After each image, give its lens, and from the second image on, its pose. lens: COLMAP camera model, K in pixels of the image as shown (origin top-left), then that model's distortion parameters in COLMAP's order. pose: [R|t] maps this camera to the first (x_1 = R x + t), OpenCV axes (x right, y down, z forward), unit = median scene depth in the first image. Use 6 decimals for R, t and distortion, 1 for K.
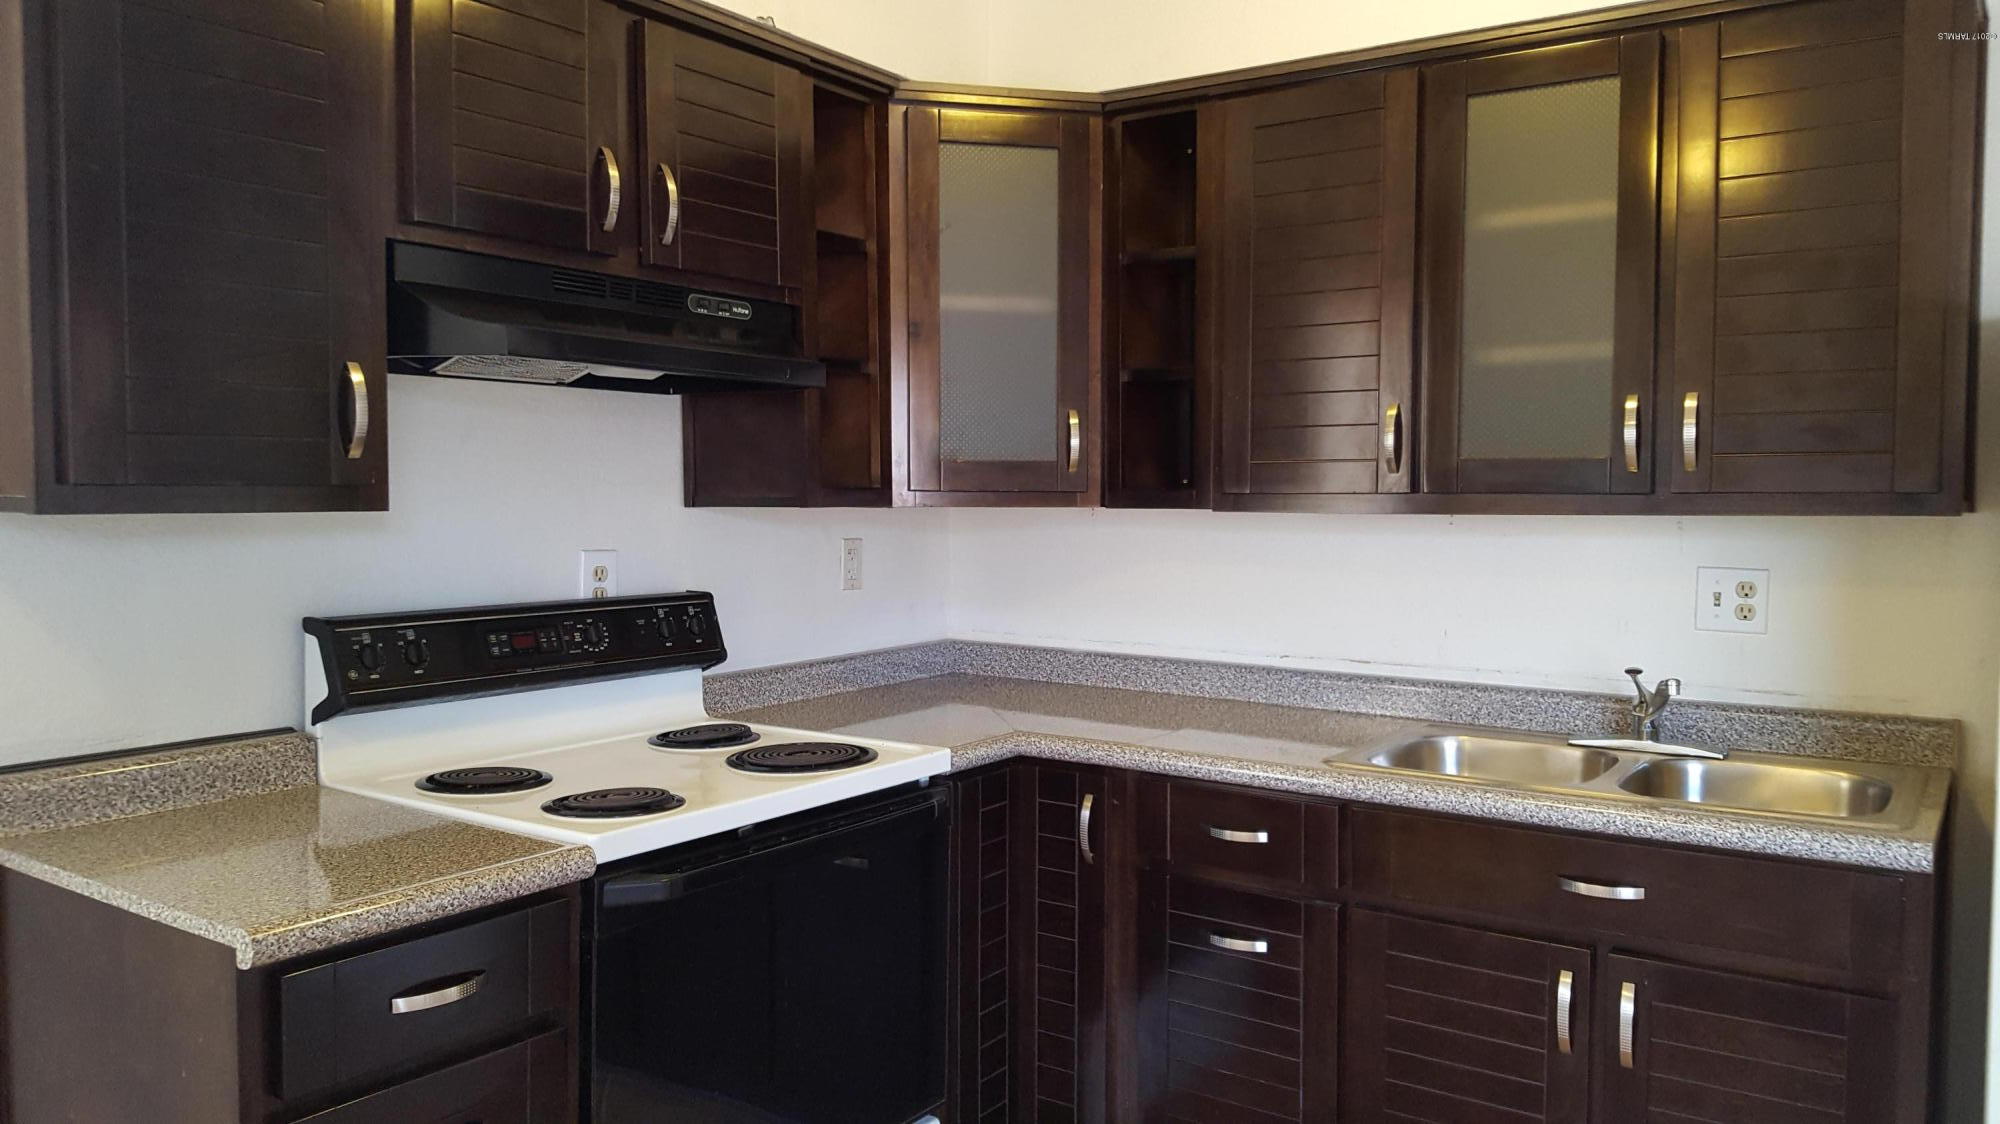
lens RADIAL K [[1446.0, 0, 1000.0], [0, 1446.0, 562.0], [0, 0, 1]] dist [0.047496, -0.001041]
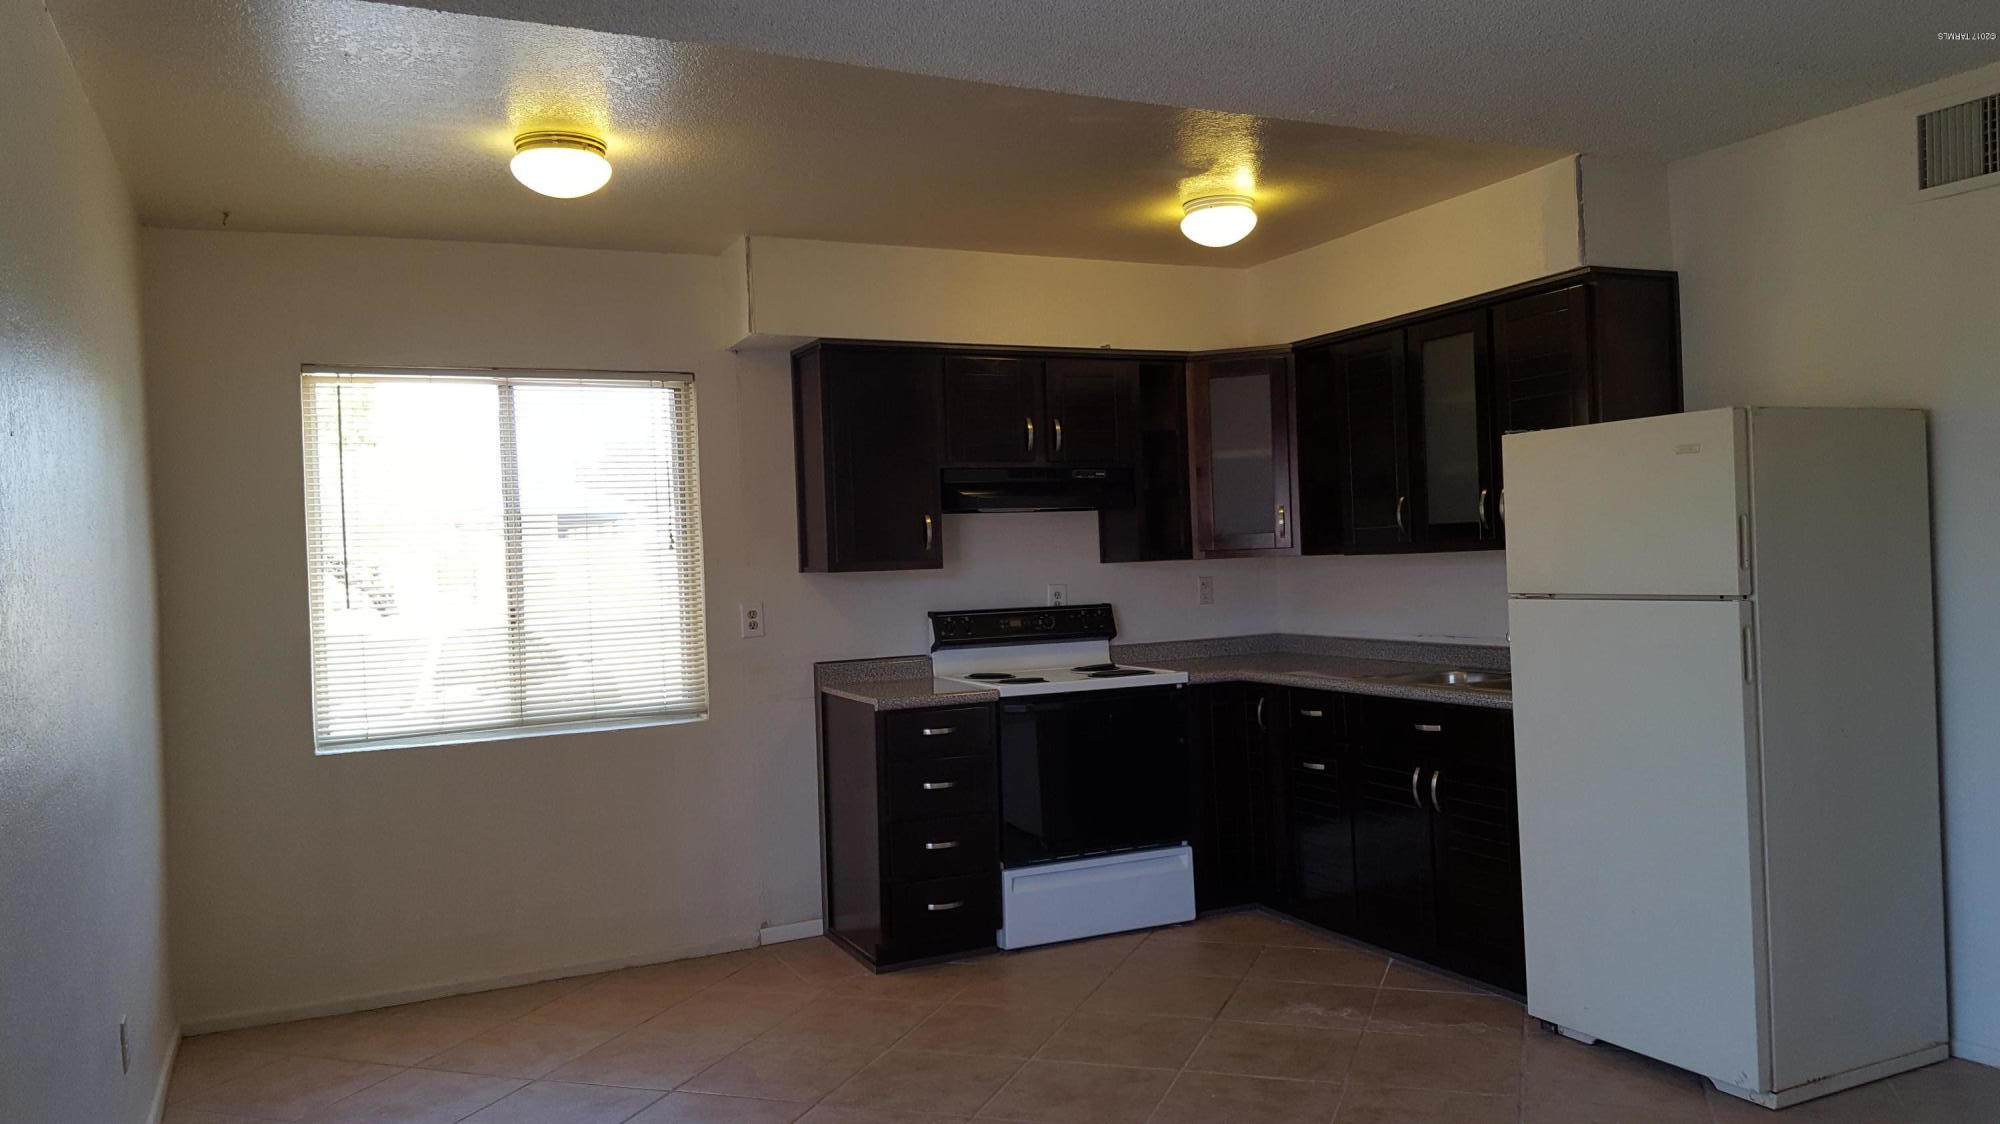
lens RADIAL K [[1446.0, 0, 1000.0], [0, 1446.0, 562.0], [0, 0, 1]] dist [0.047496, -0.001041]
pose [[0.851001, -0.034323, -0.524042, 0.860485], [0.013062, 0.998937, -0.044216, 0.058303], [0.525002, 0.030783, 0.850544, -0.975366]]
